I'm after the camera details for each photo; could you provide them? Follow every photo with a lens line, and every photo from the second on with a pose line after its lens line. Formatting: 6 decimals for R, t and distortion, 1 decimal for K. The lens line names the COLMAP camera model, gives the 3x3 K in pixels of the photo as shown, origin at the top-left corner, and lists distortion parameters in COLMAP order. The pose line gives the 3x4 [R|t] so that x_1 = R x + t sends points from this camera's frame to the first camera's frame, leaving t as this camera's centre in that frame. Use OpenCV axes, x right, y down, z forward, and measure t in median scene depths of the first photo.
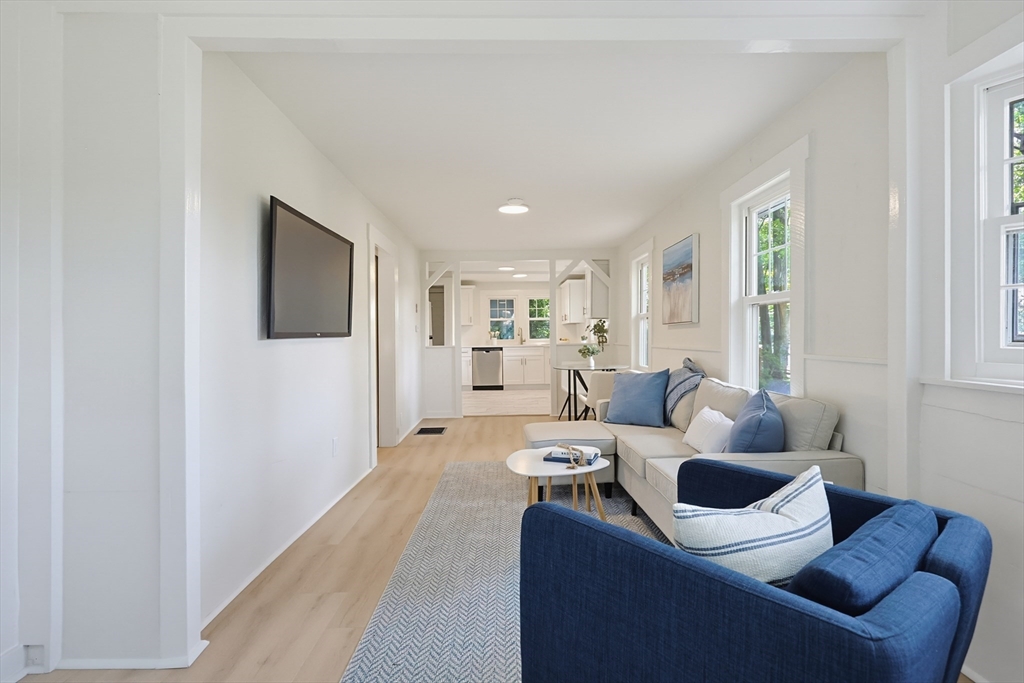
lens RADIAL K [[476.1, 0, 512.0], [0, 476.1, 341.5], [0, 0, 1]] dist [0.000283, -0.000478]
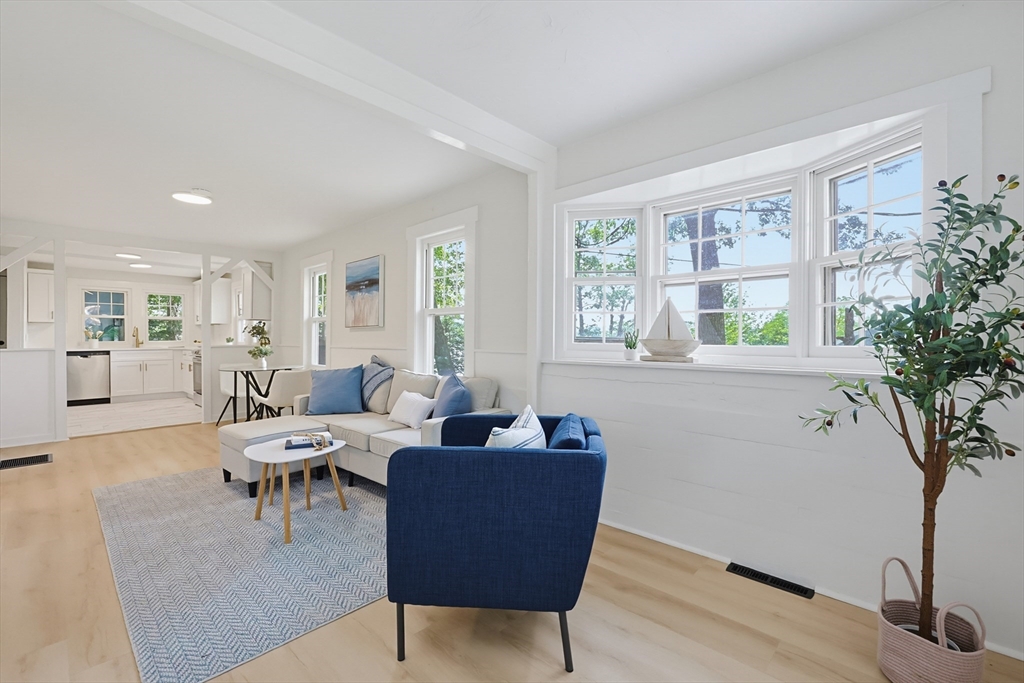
lens RADIAL K [[437.6, 0, 512.0], [0, 437.6, 341.5], [0, 0, 1]] dist [0.000226, 0.000427]
pose [[0.706695, 0.005393, 0.707498, -0.161169], [0.000602, 0.999966, -0.008225, 0.007705], [-0.707518, 0.006239, 0.706667, -0.041327]]
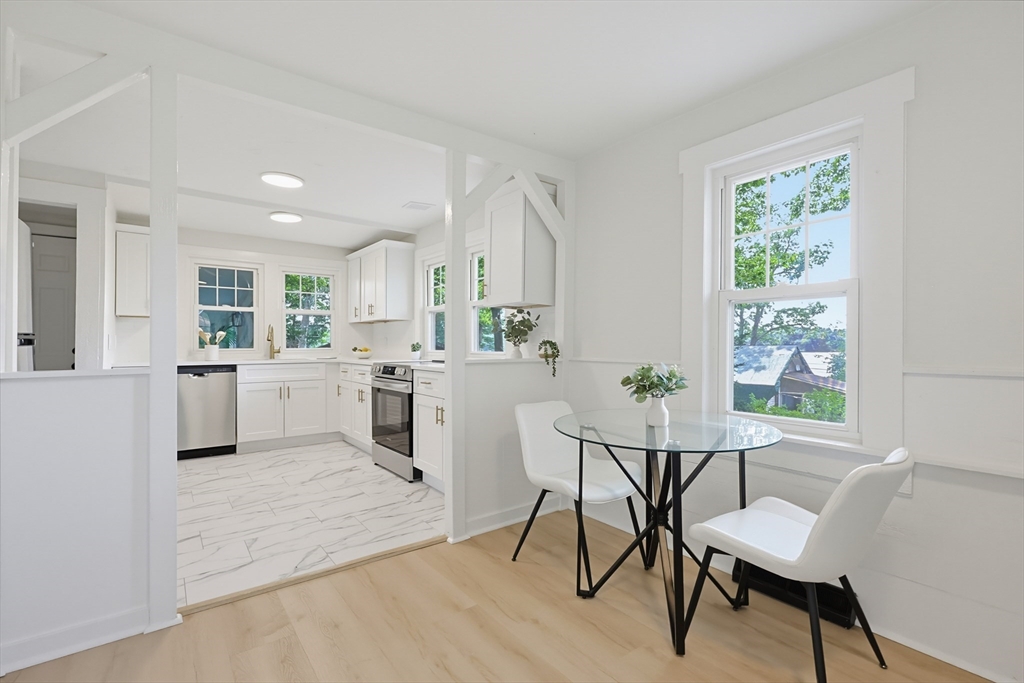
lens RADIAL K [[485.3, 0, 509.3], [0, 485.3, 358.9], [0, 0, 1]] dist [-0.000531, -0.000125]
pose [[0.823436, -0.002396, 0.567404, -0.183112], [-0.003913, 0.999943, 0.009901, 0.000830], [-0.567396, -0.010372, 0.823380, 1.124514]]
